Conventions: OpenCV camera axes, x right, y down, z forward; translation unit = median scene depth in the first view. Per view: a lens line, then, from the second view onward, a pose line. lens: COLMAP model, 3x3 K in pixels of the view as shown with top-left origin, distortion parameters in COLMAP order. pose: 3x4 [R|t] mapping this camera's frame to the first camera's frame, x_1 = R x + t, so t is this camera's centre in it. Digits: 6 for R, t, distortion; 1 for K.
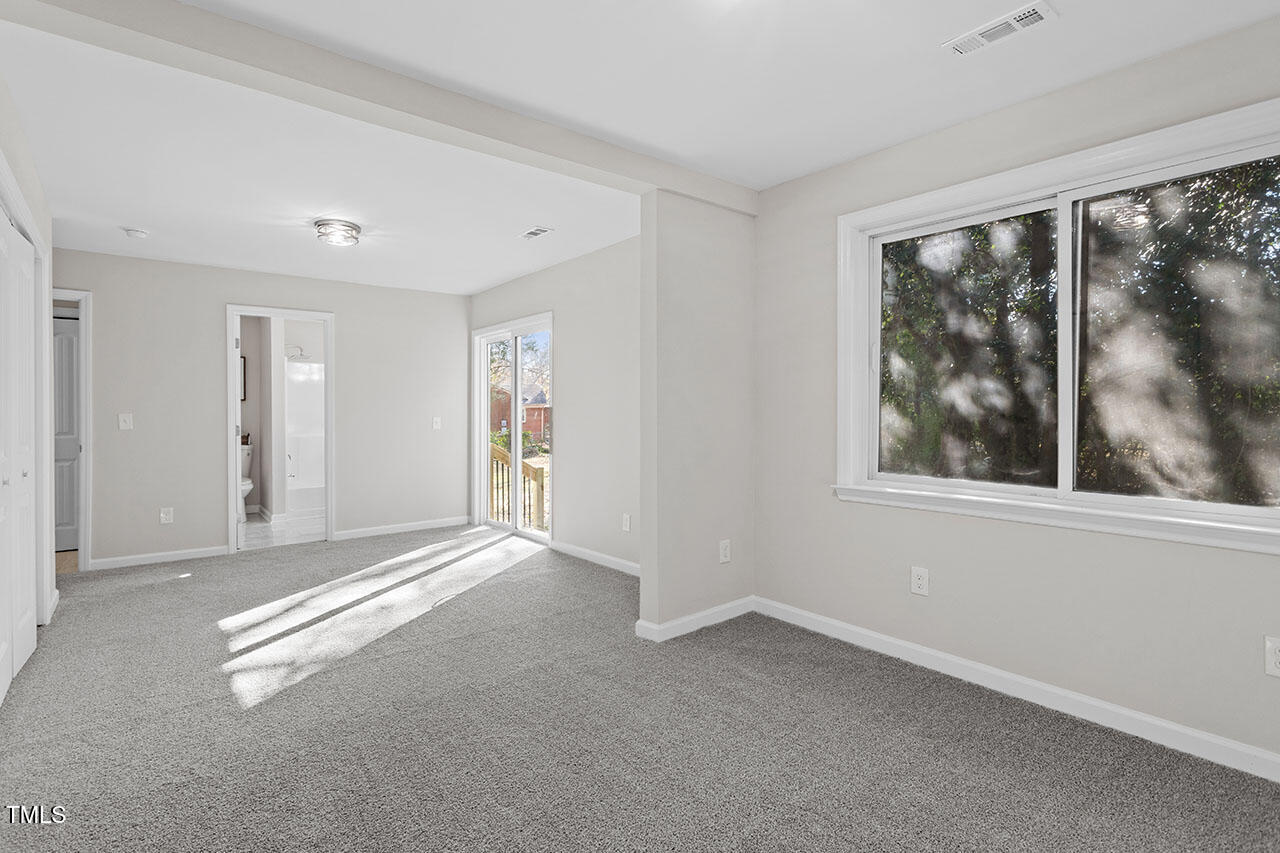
lens RADIAL K [[627.5, 0, 641.1], [0, 627.5, 415.3], [0, 0, 1]] dist [-0.001810, 0.000403]
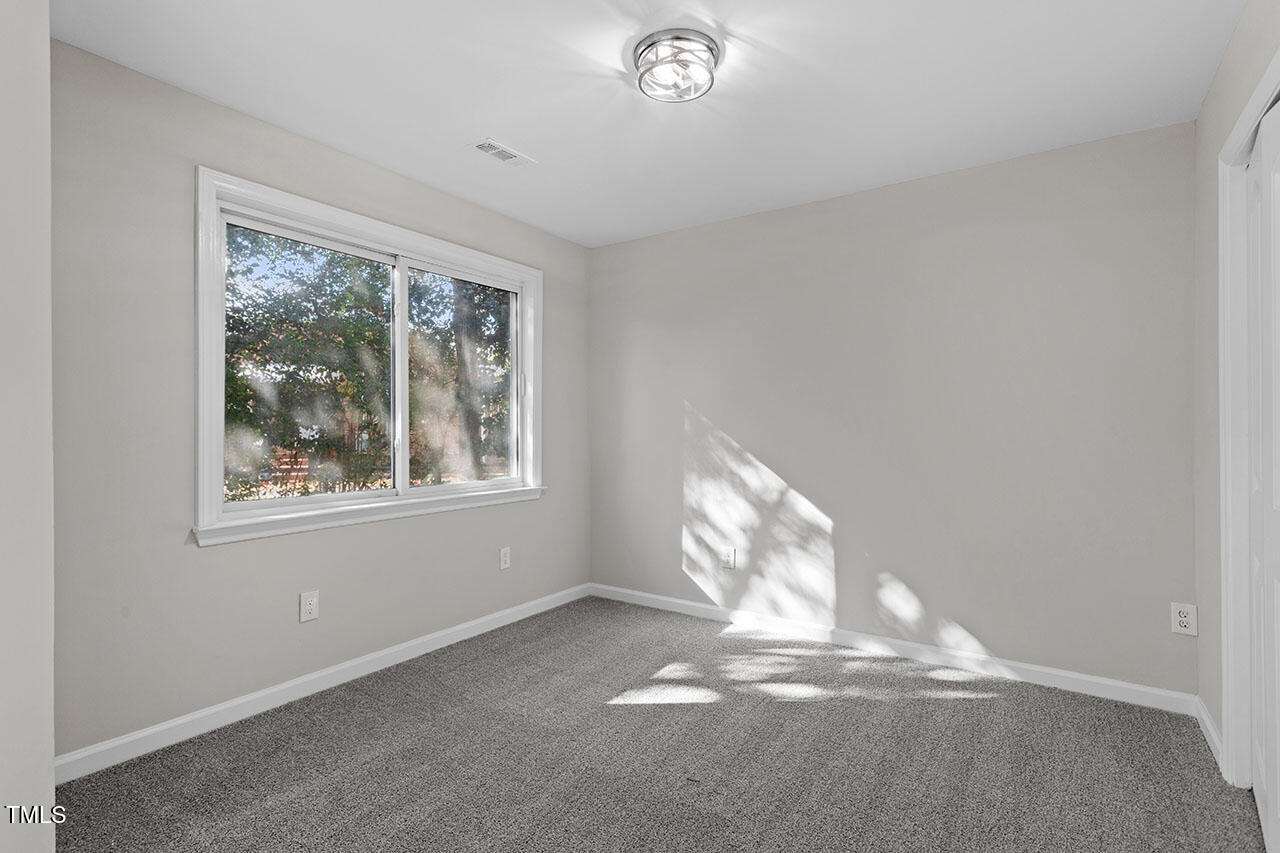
lens RADIAL K [[627.5, 0, 641.0], [0, 627.5, 428.9], [0, 0, 1]] dist [-0.001810, 0.000403]
pose [[-0.281890, -0.000270, 0.959447, -0.663713], [0.017272, 0.999836, 0.005356, -0.000786], [-0.959291, 0.018081, -0.281839, 0.852037]]
